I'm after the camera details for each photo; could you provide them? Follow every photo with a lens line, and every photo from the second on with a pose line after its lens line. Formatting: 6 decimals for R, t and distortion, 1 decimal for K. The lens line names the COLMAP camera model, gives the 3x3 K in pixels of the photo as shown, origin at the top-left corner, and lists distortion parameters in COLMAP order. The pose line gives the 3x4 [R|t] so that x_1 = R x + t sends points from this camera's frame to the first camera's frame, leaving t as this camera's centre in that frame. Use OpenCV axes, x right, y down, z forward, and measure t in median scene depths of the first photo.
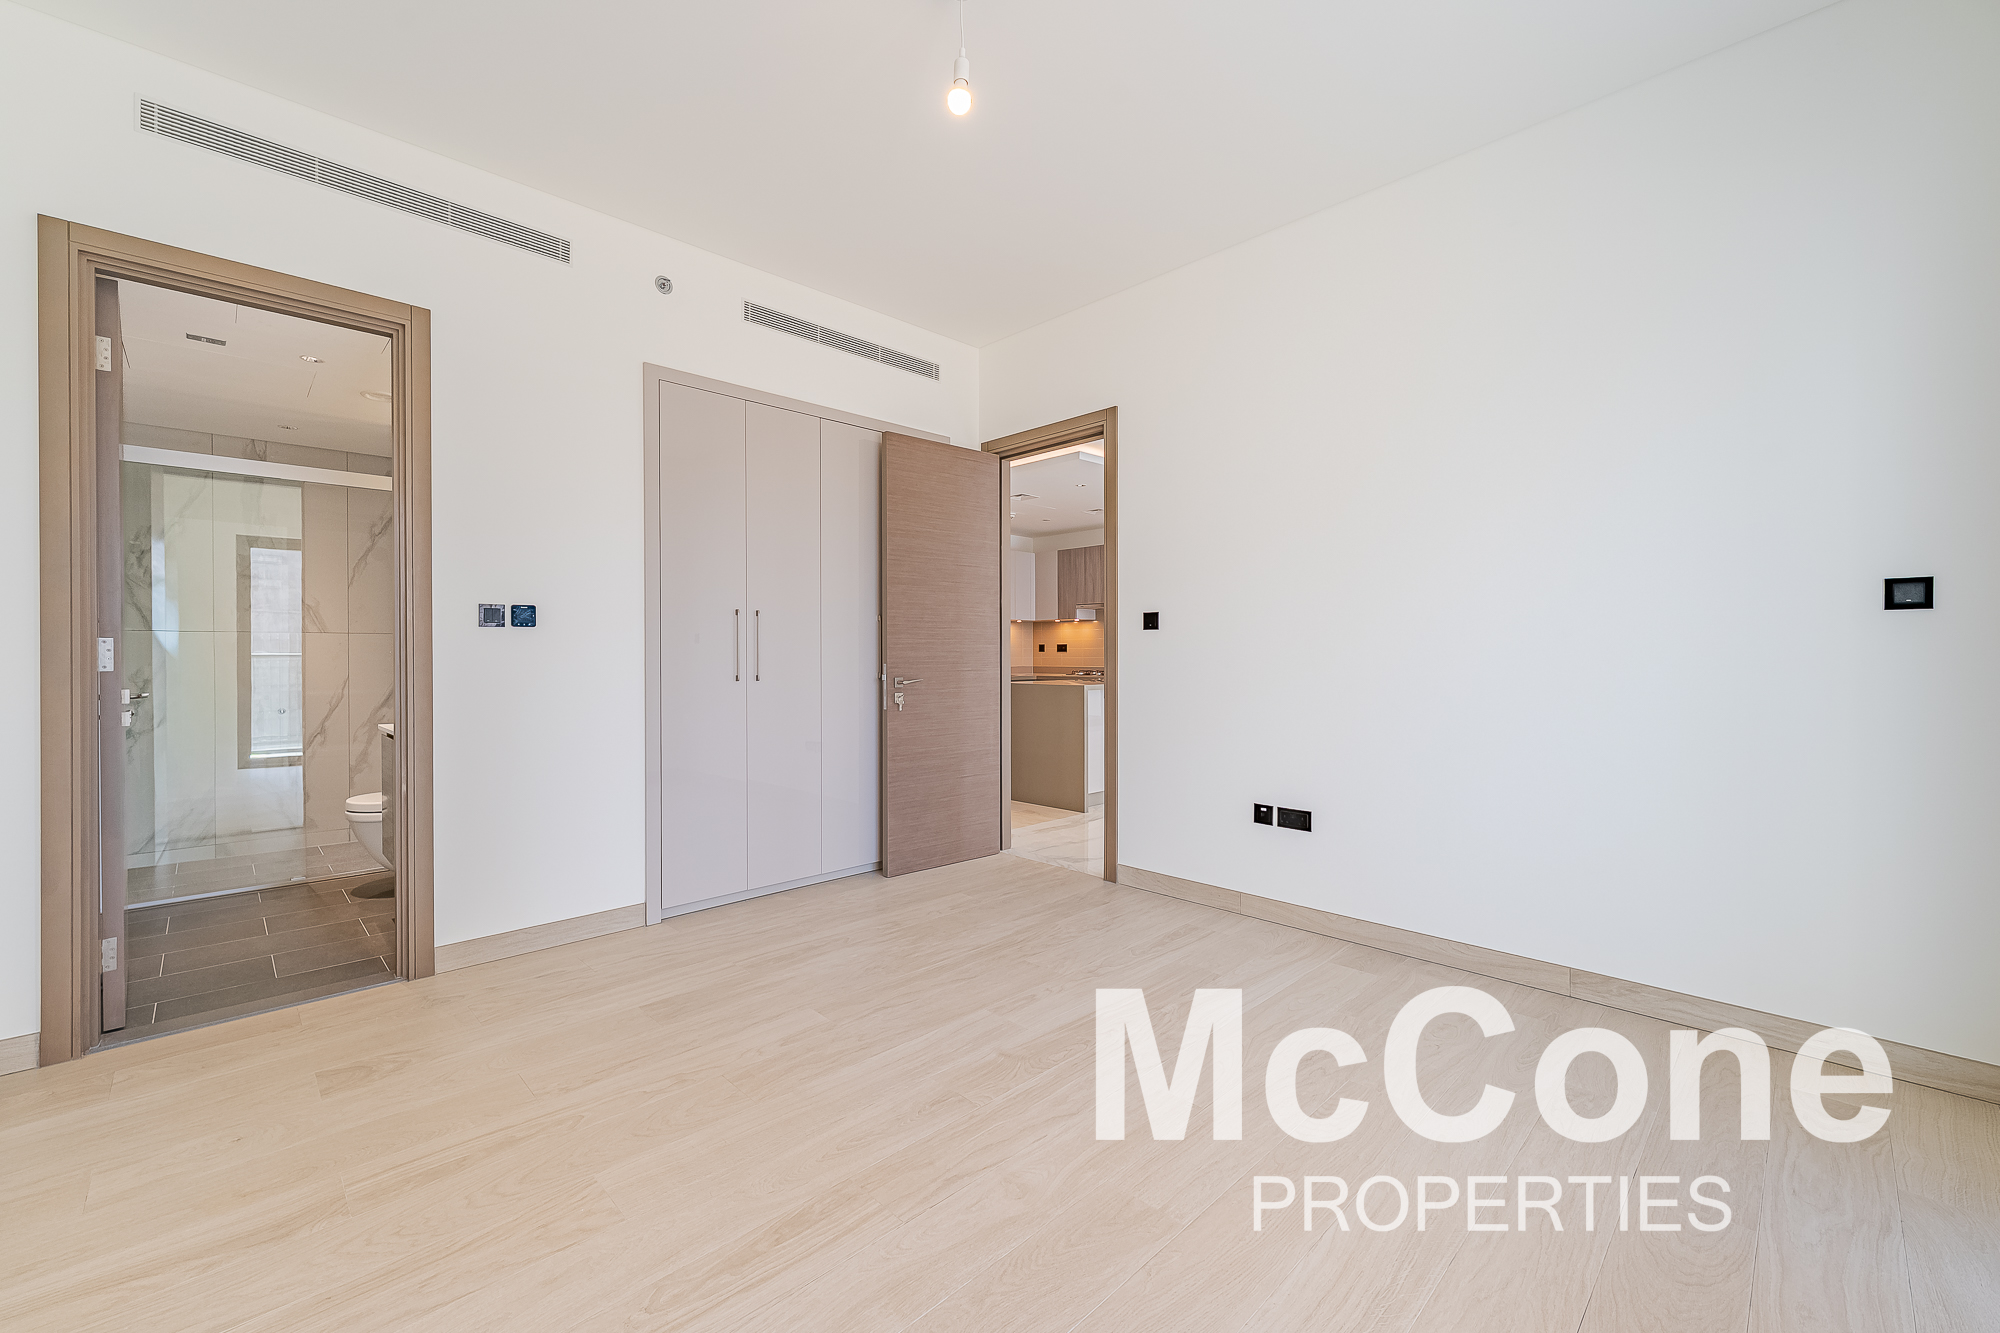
lens RADIAL K [[795.7, 0, 992.5], [0, 795.7, 656.8], [0, 0, 1]] dist [0.002342, 0.000029]
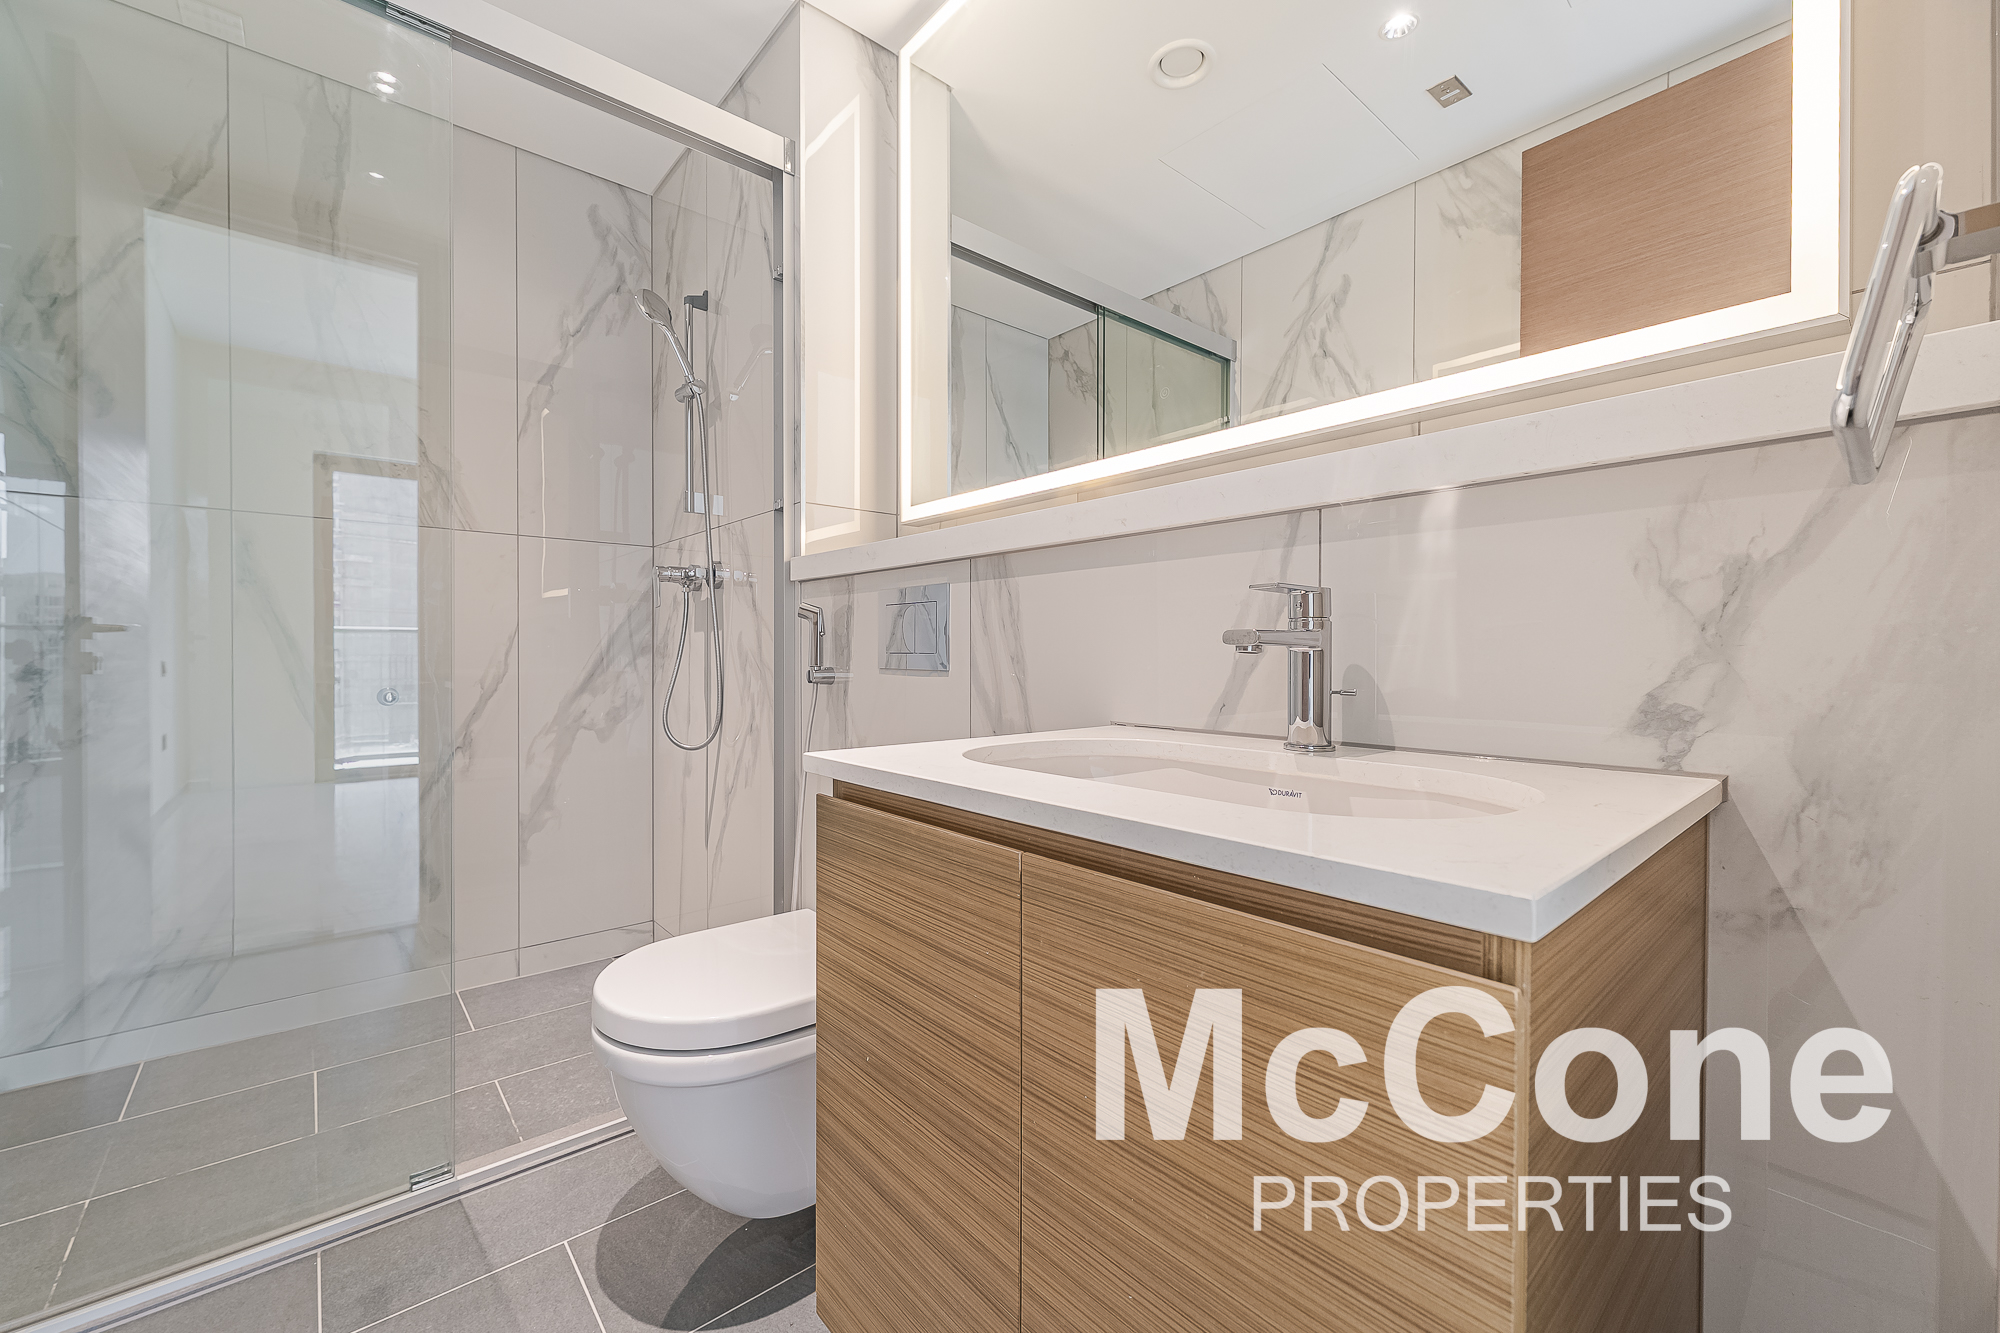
lens RADIAL K [[798.3, 0, 1000.0], [0, 798.3, 666.5], [0, 0, 1]] dist [0.013422, -0.000002]
pose [[0.997944, 0.005539, -0.063852, -0.491133], [-0.005176, 0.999970, 0.005837, 0.043357], [0.063883, -0.005494, 0.997942, 0.541738]]
